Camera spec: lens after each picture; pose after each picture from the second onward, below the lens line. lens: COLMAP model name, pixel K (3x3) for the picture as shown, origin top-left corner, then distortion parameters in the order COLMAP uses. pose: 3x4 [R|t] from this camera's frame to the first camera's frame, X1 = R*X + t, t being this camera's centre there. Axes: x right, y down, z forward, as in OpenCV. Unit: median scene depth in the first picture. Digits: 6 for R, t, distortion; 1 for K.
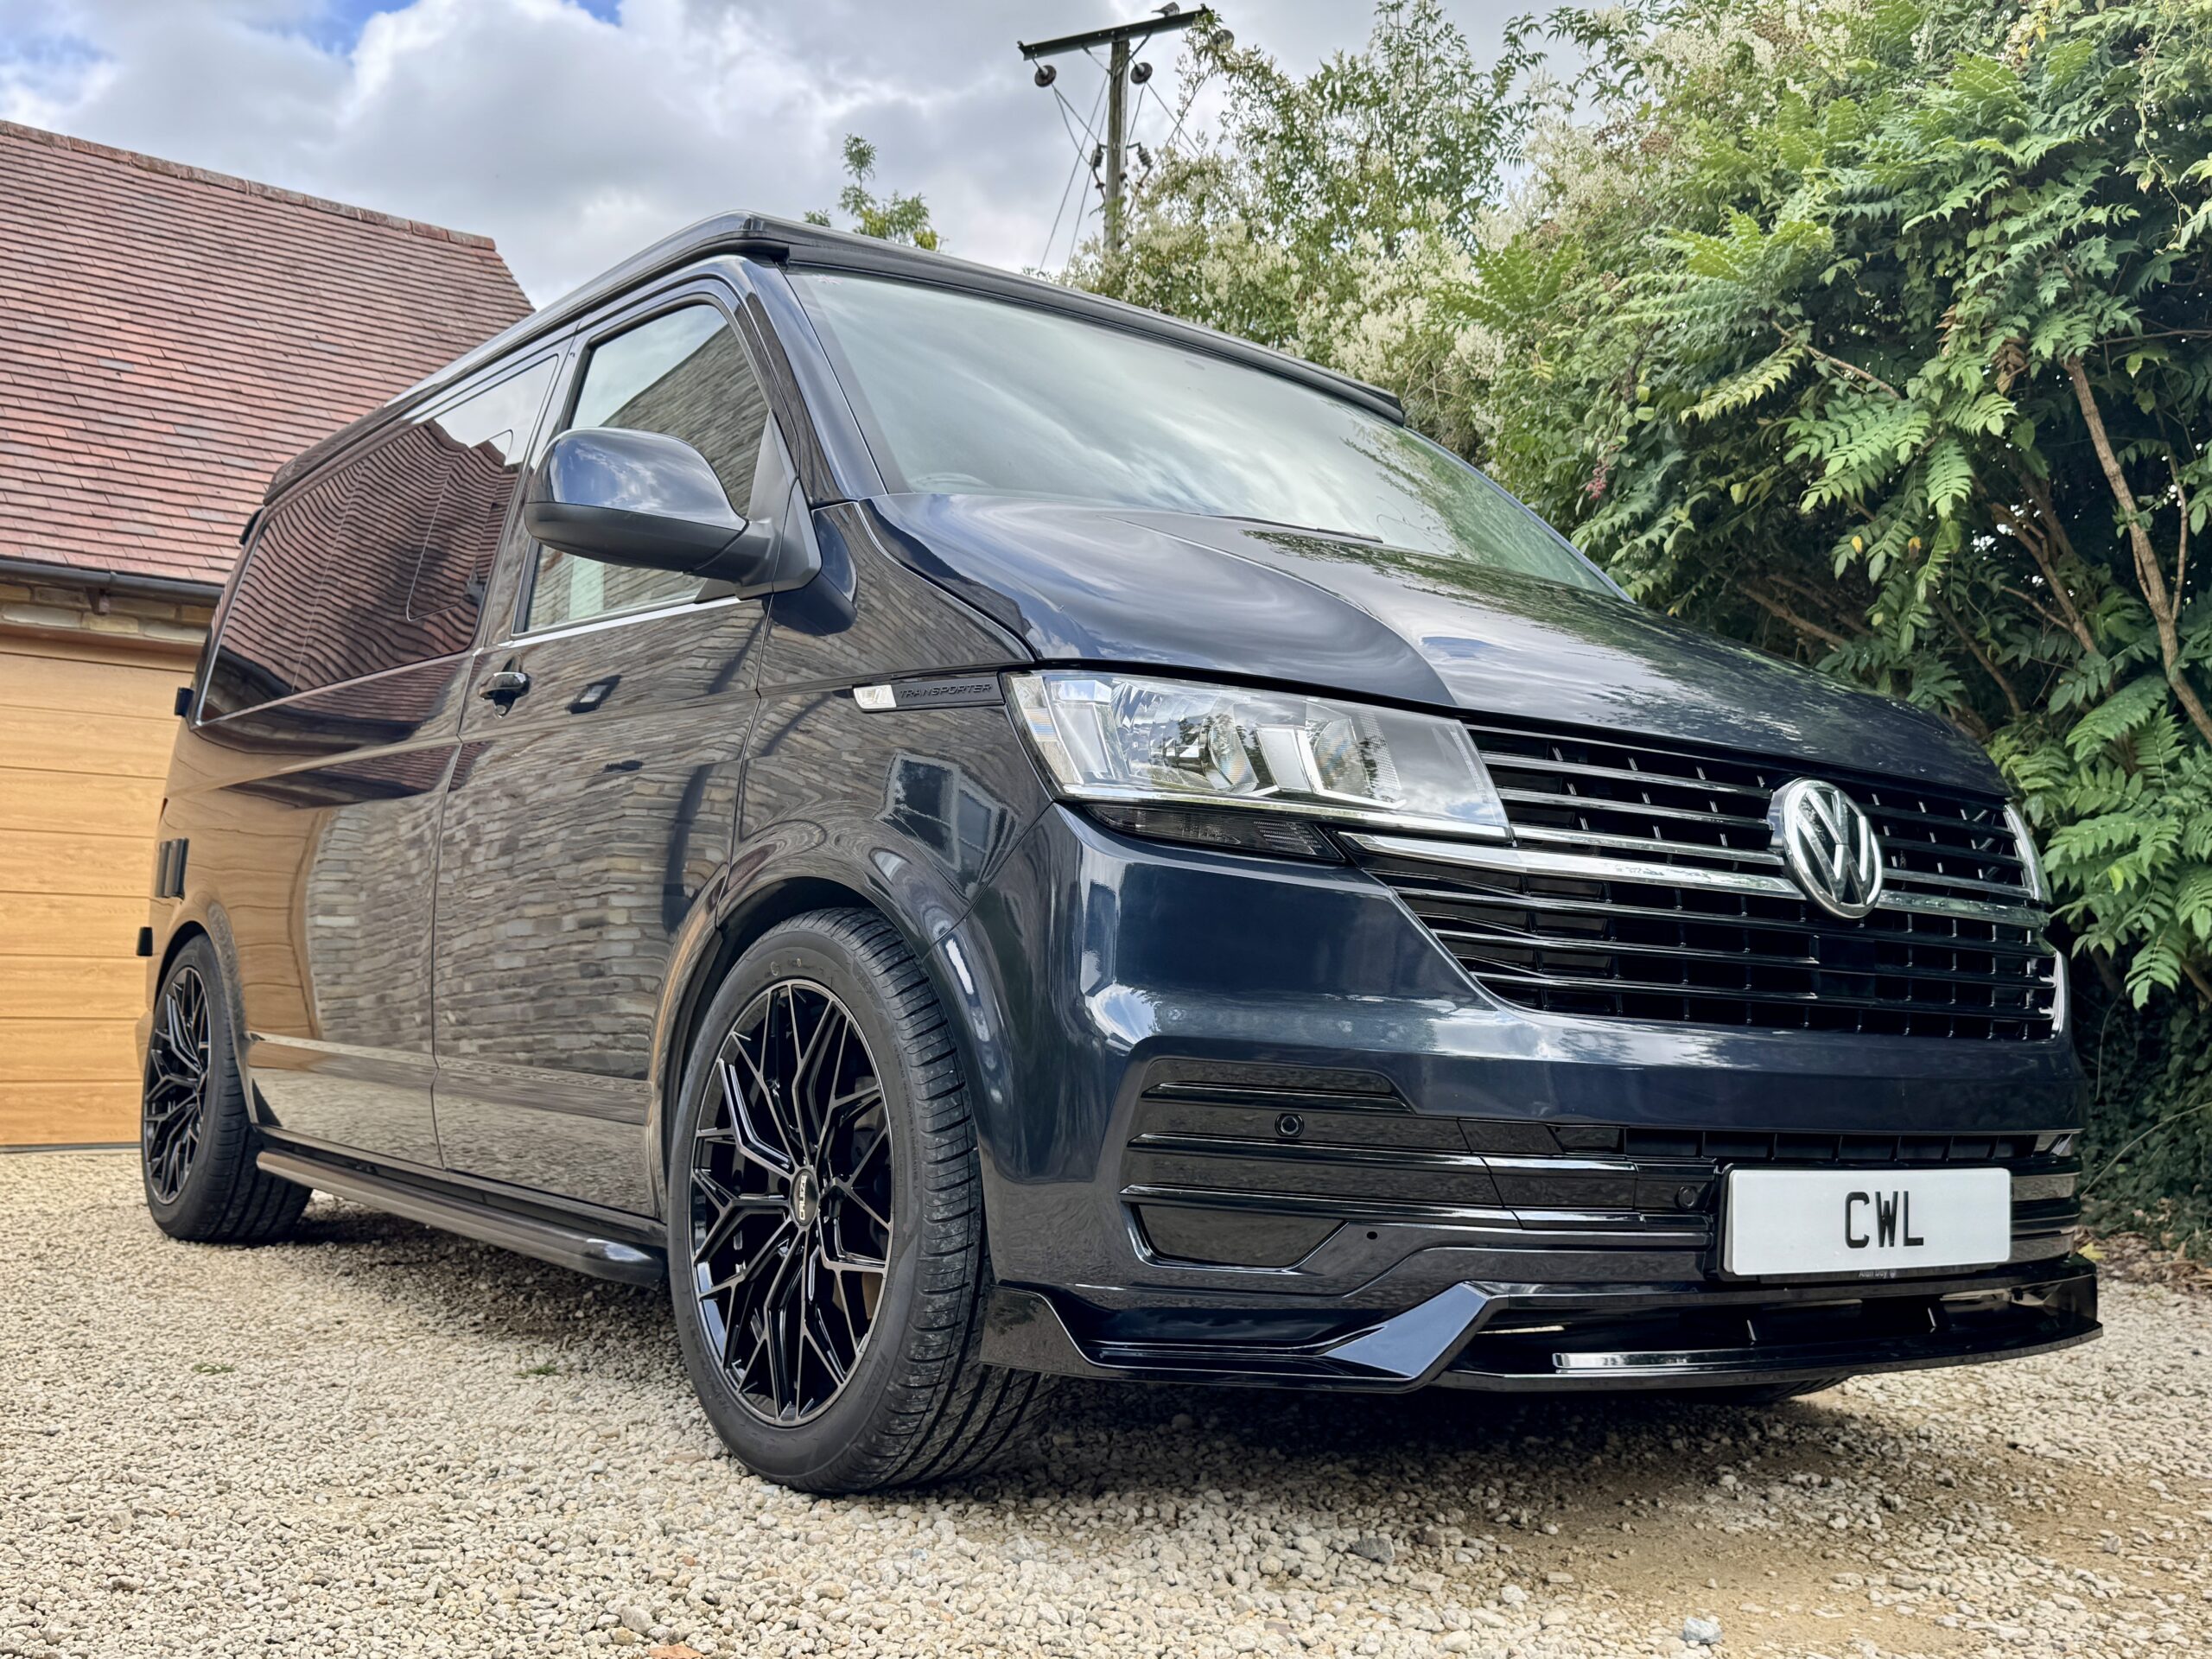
lens RADIAL K [[2207.3, 0, 1106.0], [0, 2207.3, 829.5], [0, 0, 1]] dist [0.121444, -0.266278]
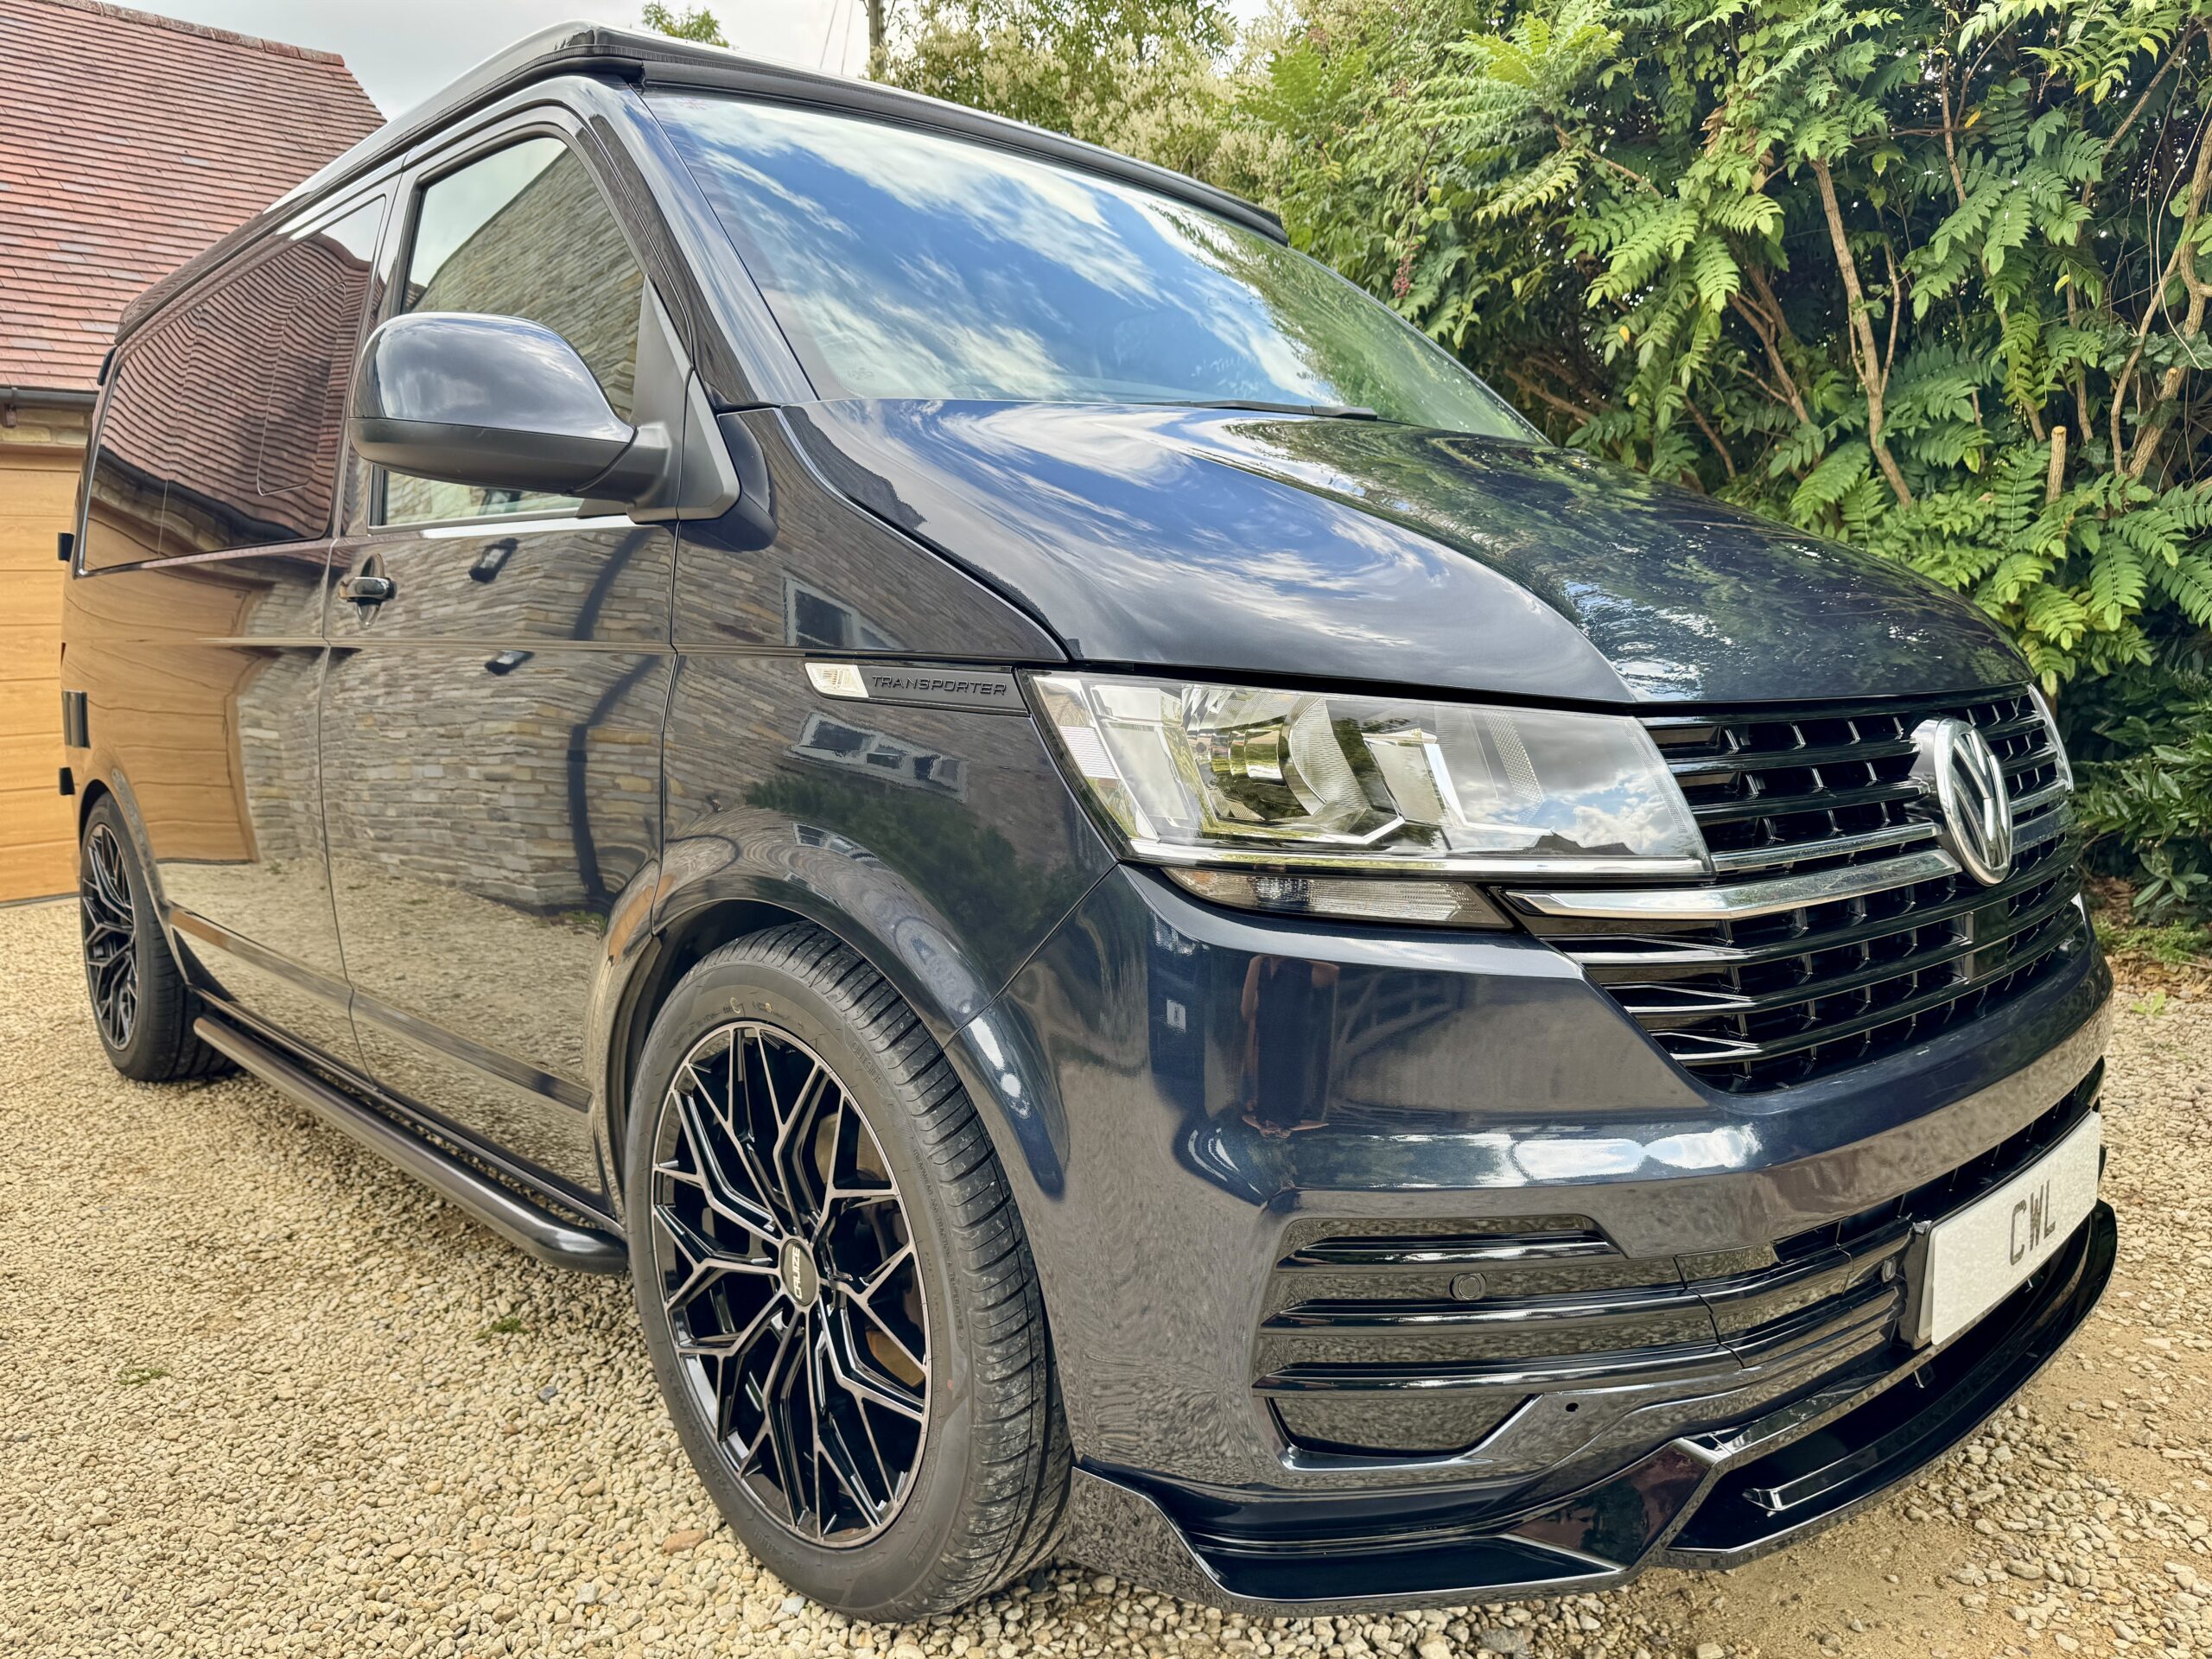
lens RADIAL K [[1584.5, 0, 1113.9], [0, 1584.5, 829.7], [0, 0, 1]] dist [-0.005481, -0.002084]
pose [[0.989071, -0.073514, 0.127804, -0.040090], [0.046453, 0.978058, 0.203087, -0.057179], [-0.139930, -0.194931, 0.970784, 0.210784]]
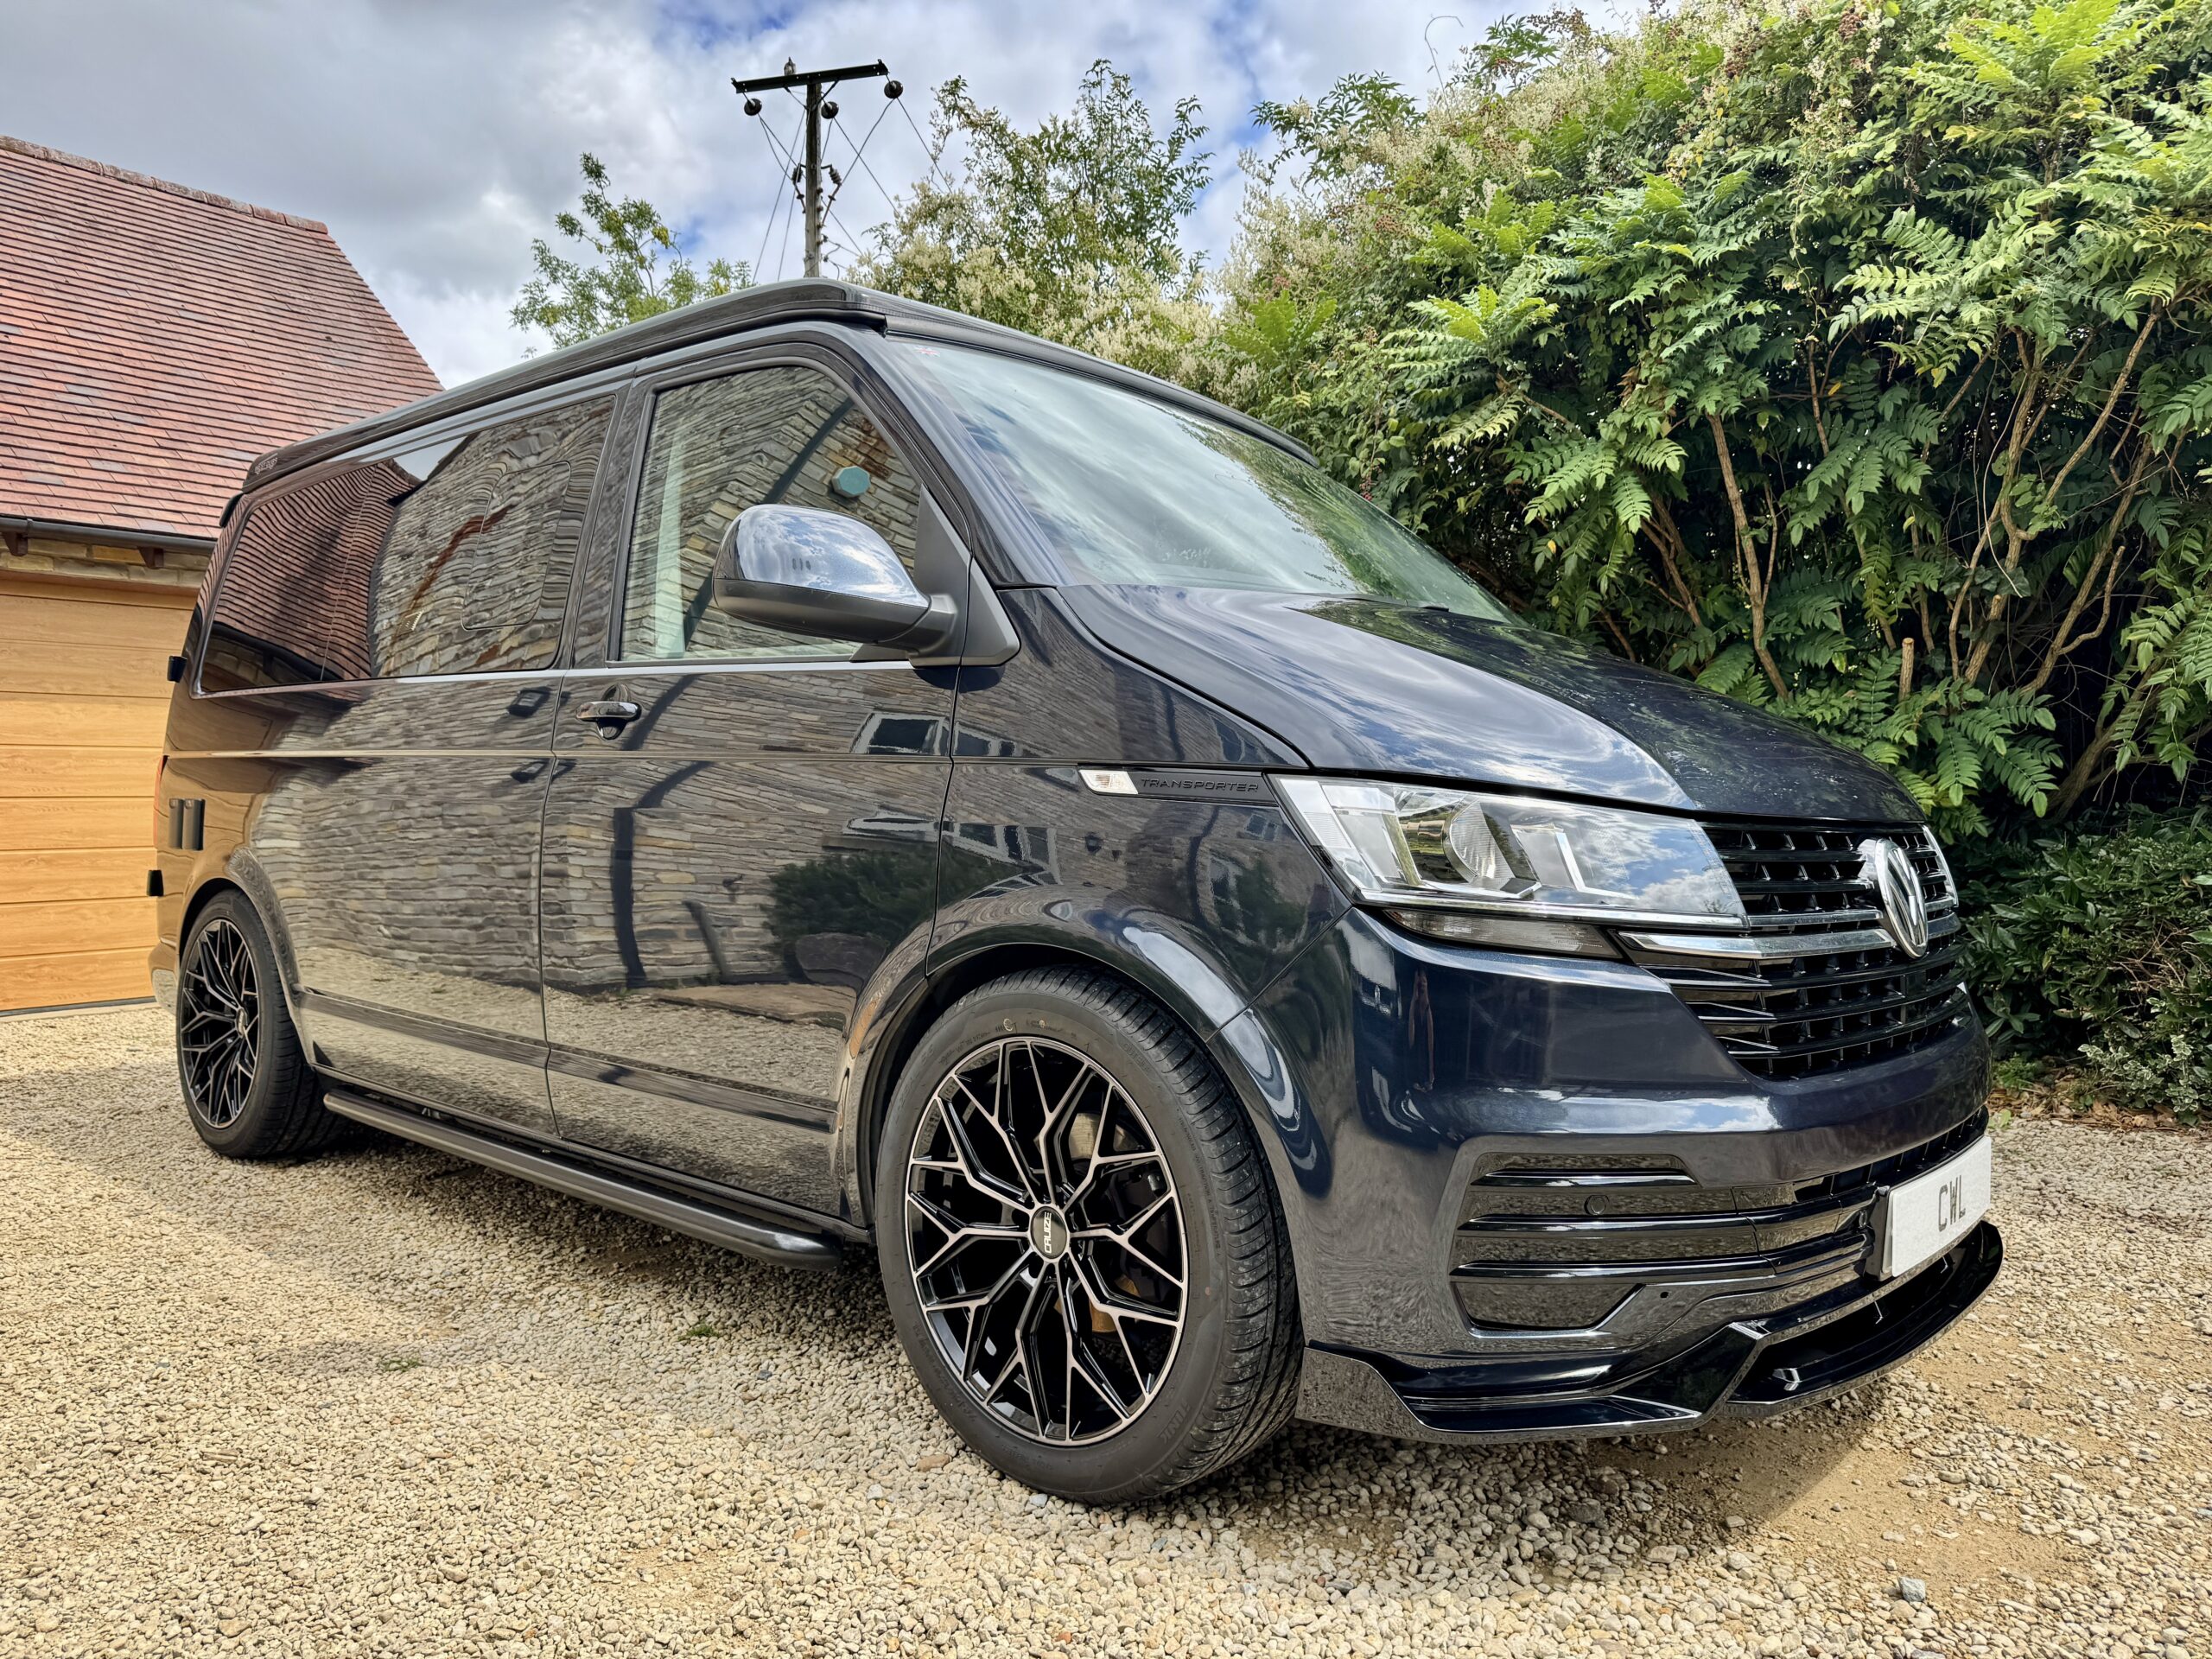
lens RADIAL K [[1578.3, 0, 1114.6], [0, 1578.3, 832.2], [0, 0, 1]] dist [0.001854, -0.007373]
pose [[0.975513, -0.028471, 0.218093, -0.132219], [0.006213, 0.994758, 0.102071, -0.055496], [-0.219856, -0.098216, 0.970576, 0.123246]]
